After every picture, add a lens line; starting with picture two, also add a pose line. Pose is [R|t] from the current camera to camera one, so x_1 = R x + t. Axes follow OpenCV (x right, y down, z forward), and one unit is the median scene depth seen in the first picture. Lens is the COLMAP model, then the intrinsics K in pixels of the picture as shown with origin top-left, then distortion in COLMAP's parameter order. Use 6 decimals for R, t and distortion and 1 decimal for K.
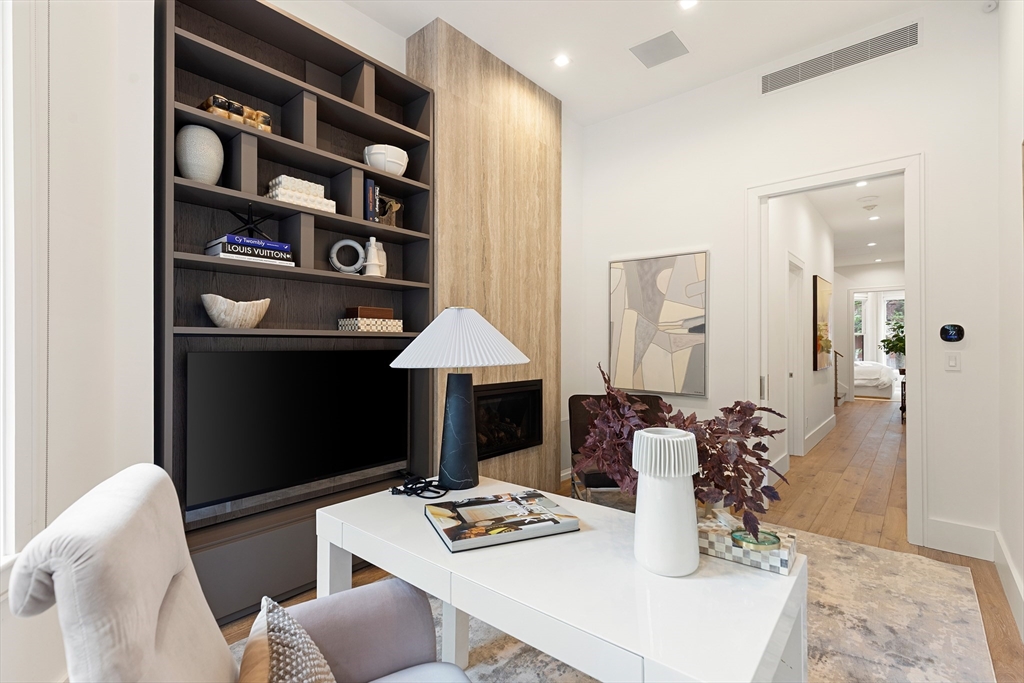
lens RADIAL K [[468.4, 0, 518.4], [0, 468.4, 338.8], [0, 0, 1]] dist [0.001362, 0.000338]
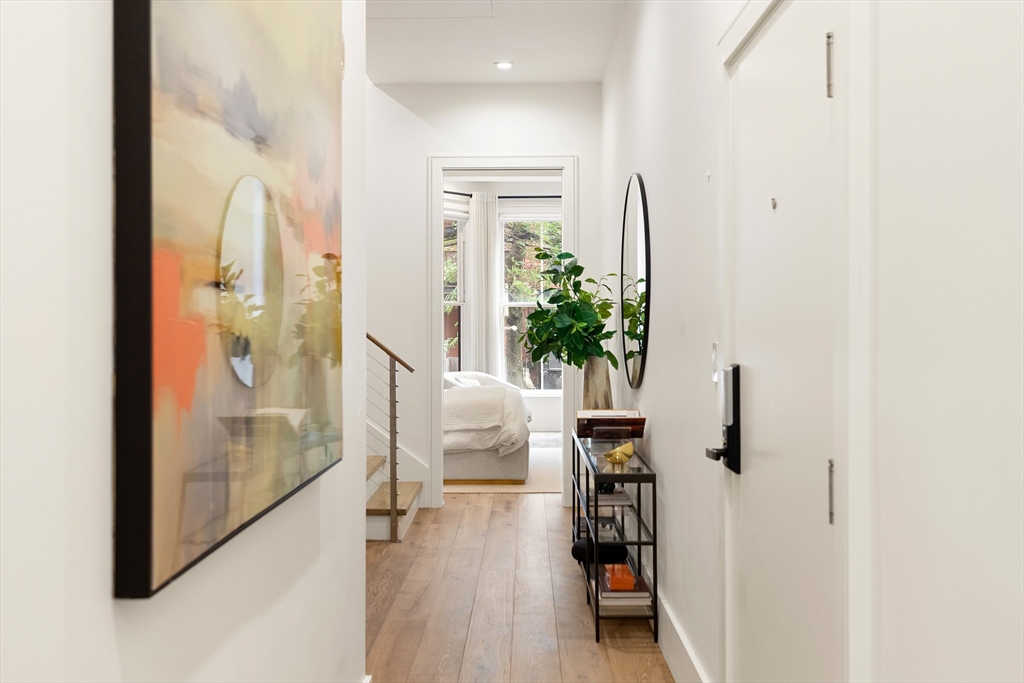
lens RADIAL K [[1033.2, 0, 512.0], [0, 1033.2, 341.5], [0, 0, 1]] dist [-0.000674, -0.000250]
pose [[0.771289, -0.008349, 0.636431, 0.284001], [-0.004201, 0.999825, 0.018207, 0.006806], [-0.636471, -0.016717, 0.771119, 0.398915]]
